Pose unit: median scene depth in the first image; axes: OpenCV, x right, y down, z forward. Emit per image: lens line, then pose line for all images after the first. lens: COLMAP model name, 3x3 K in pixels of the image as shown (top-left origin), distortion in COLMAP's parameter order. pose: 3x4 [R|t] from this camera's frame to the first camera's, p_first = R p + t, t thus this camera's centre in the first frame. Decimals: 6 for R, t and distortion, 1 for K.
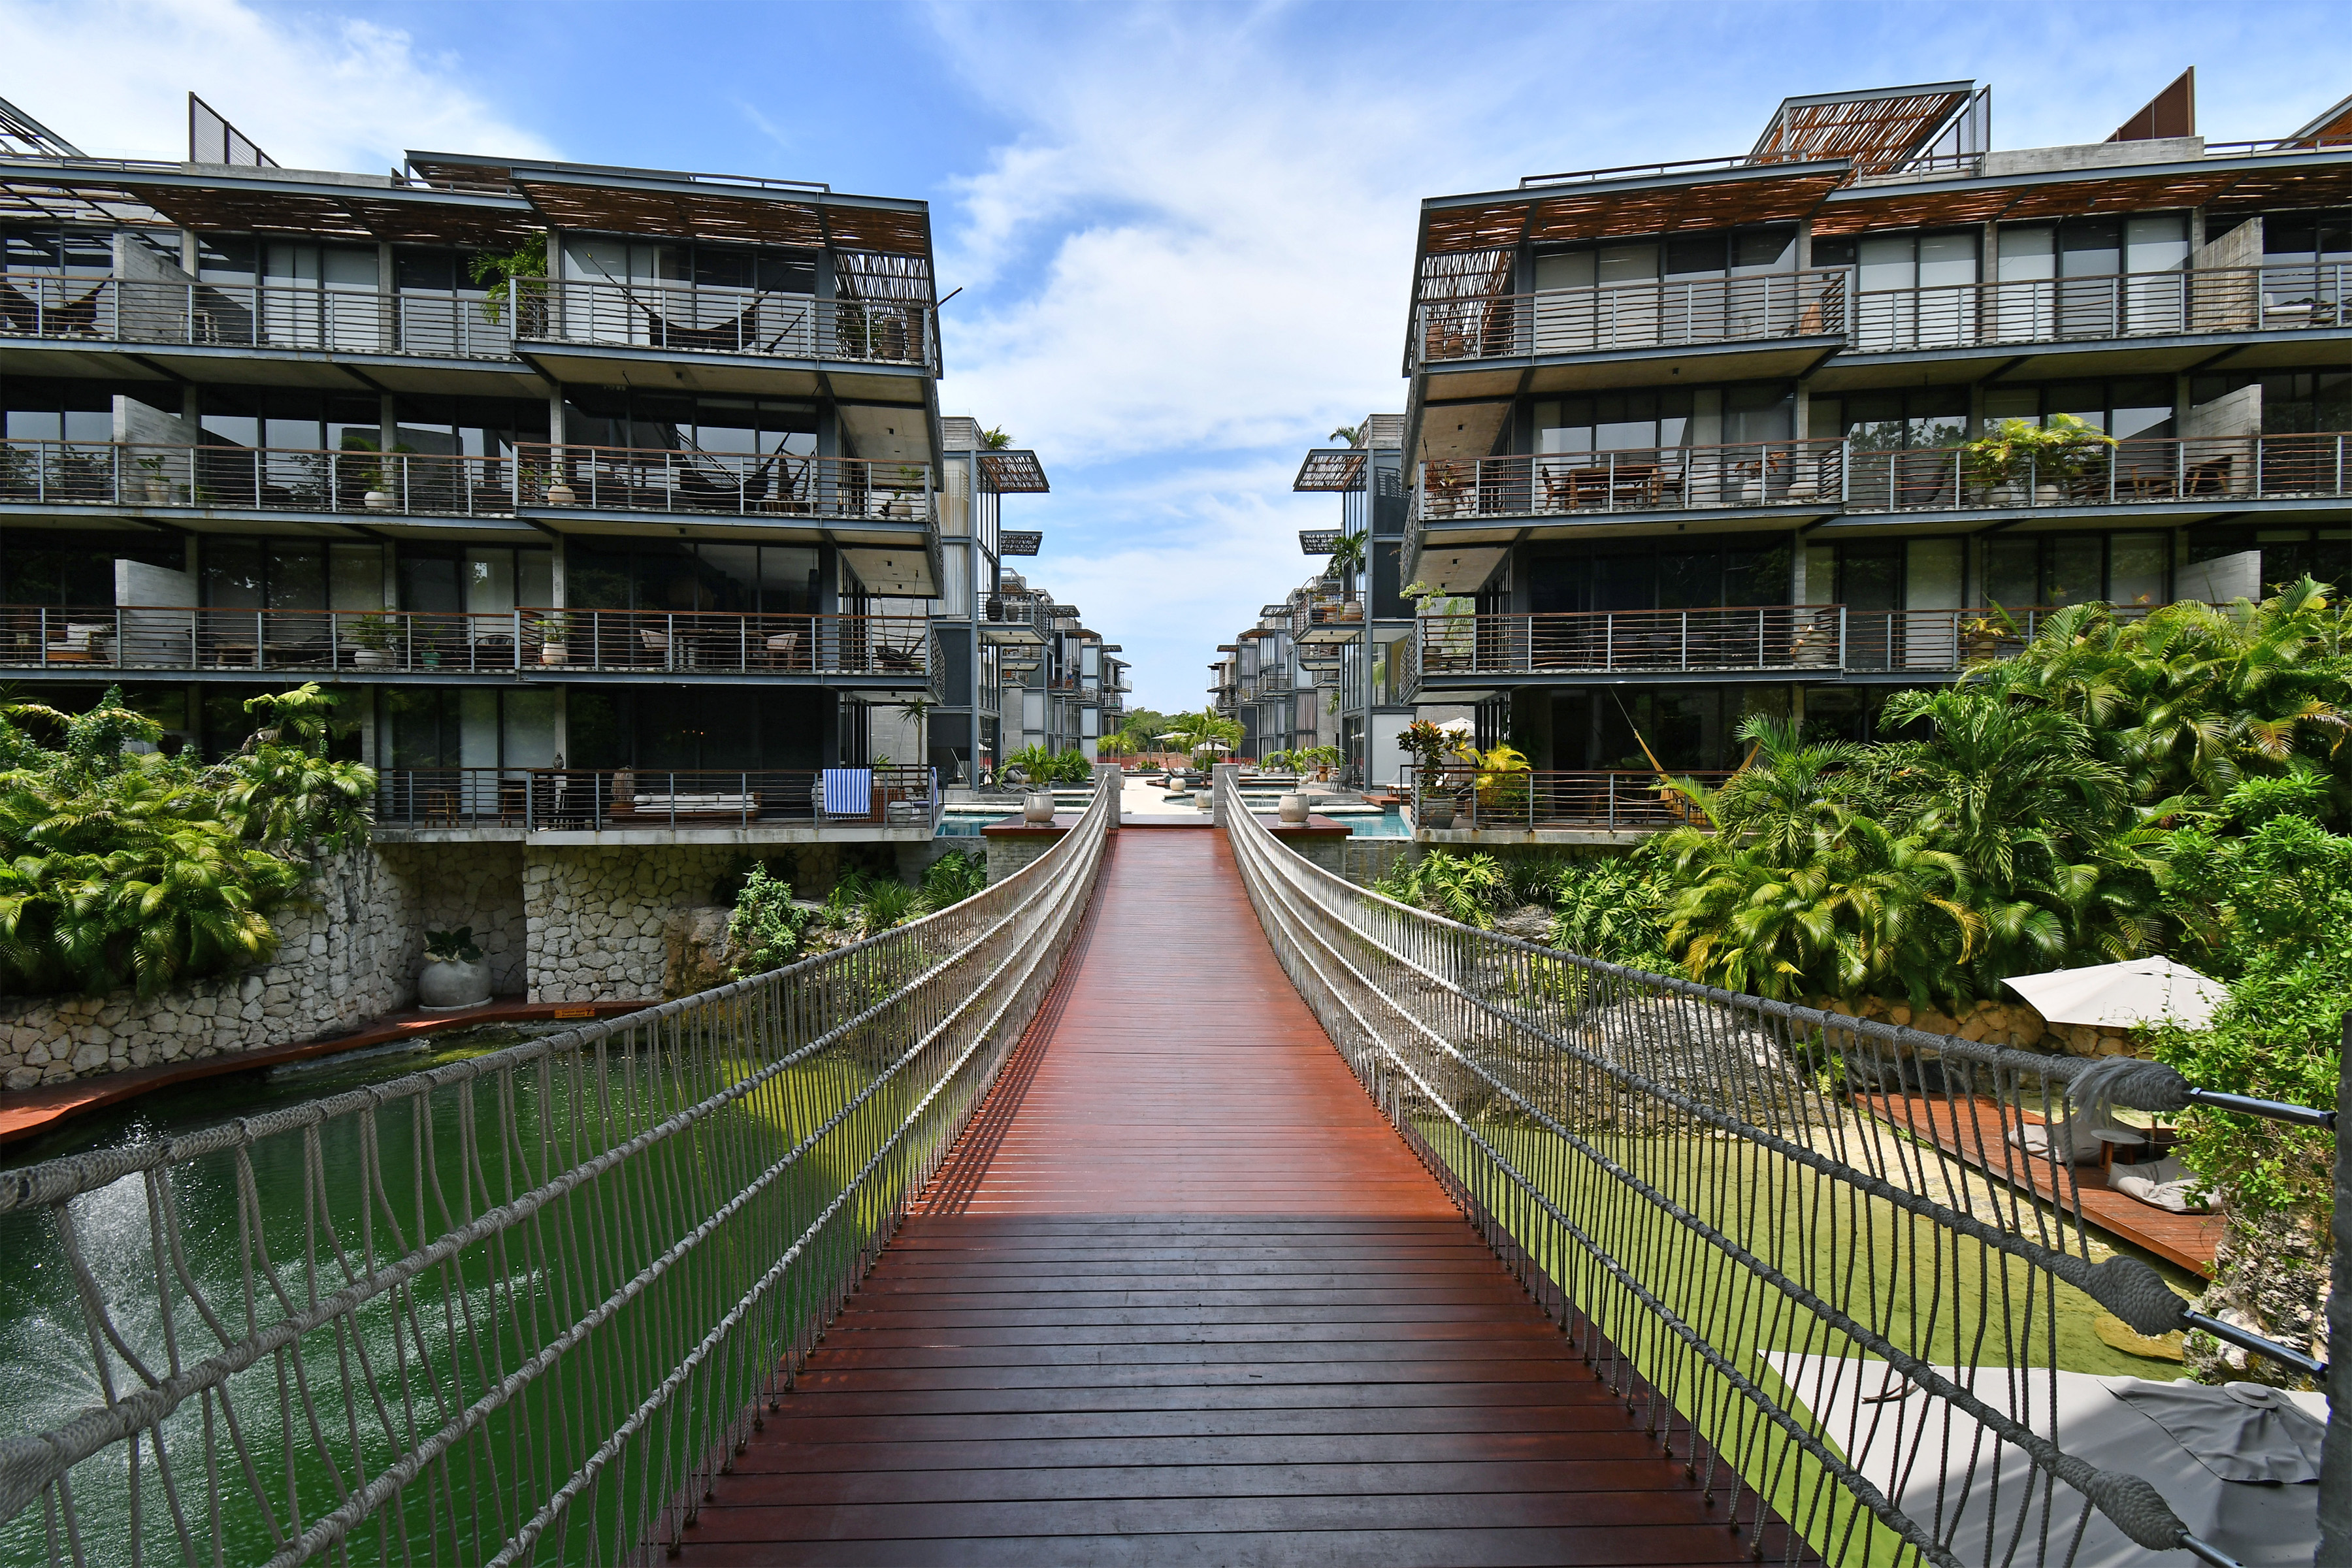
lens RADIAL K [[1059.9, 0, 1169.3], [0, 1059.9, 739.1], [0, 0, 1]] dist [0.055147, -0.024624]
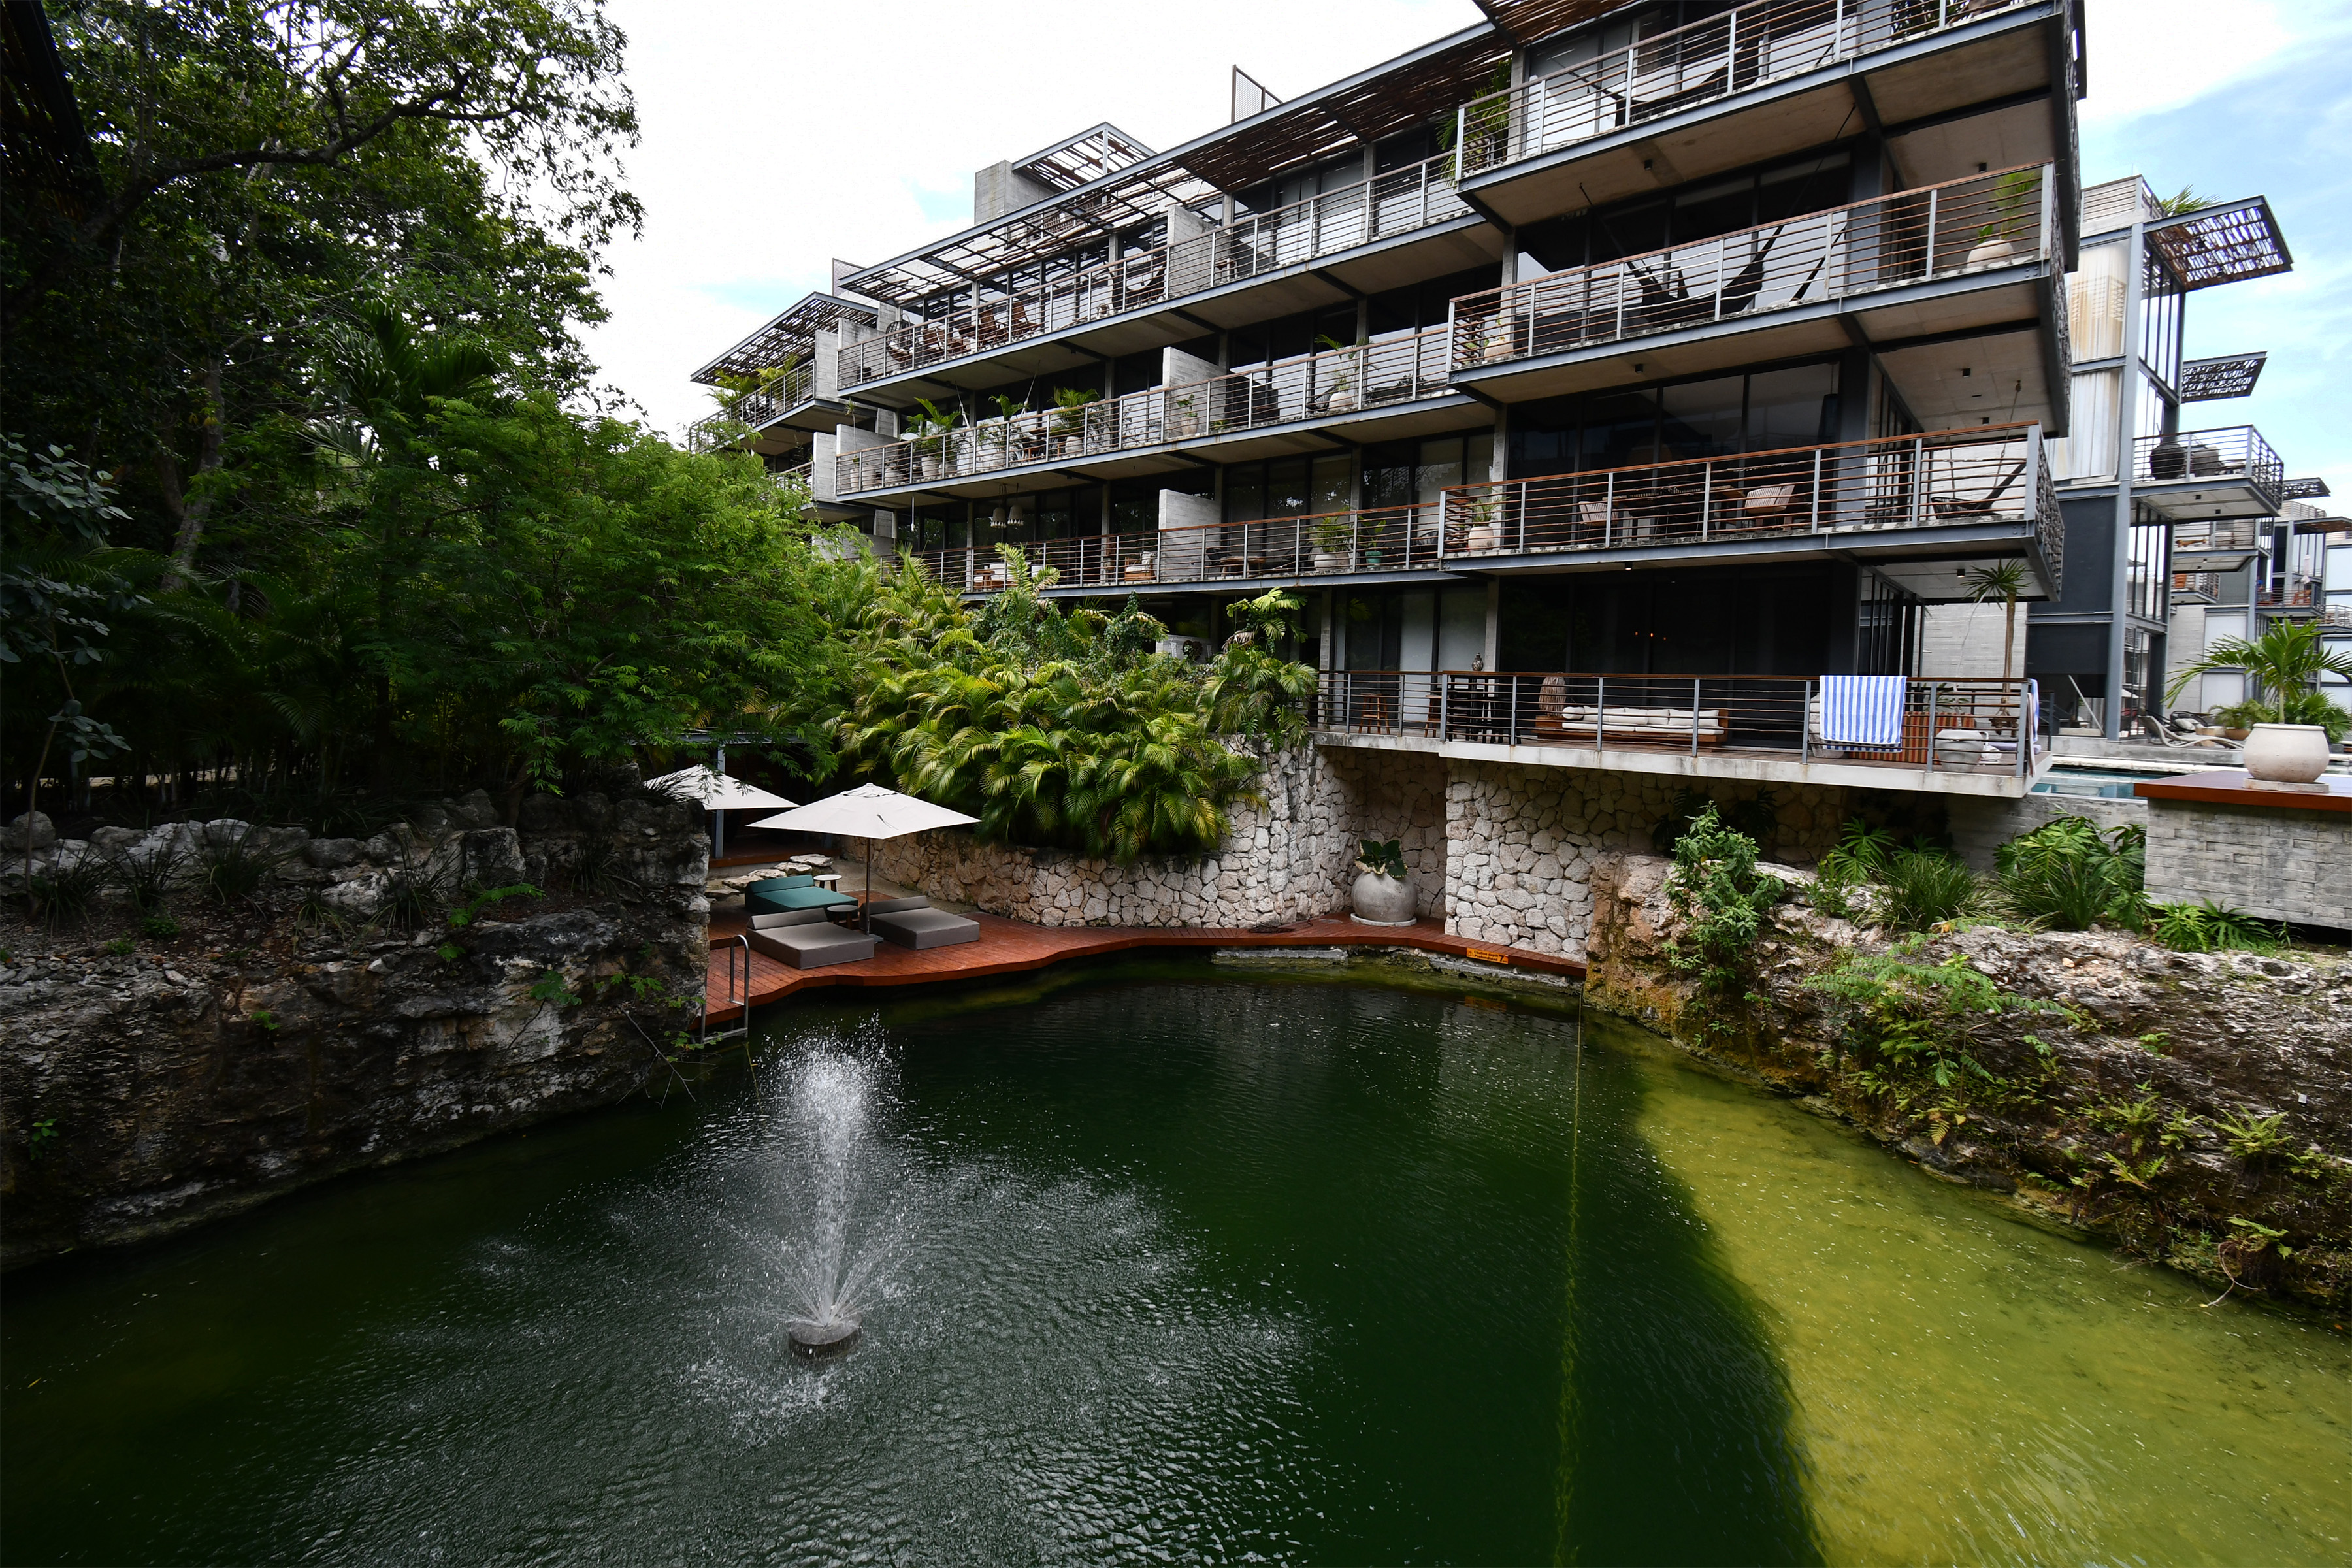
lens RADIAL K [[1059.9, 0, 1169.3], [0, 1059.9, 739.1], [0, 0, 1]] dist [0.055147, -0.024624]
pose [[0.629385, 0.048905, -0.775554, -0.058717], [-0.010489, 0.998461, 0.054448, 0.037416], [0.777023, -0.026134, 0.628929, 0.268873]]
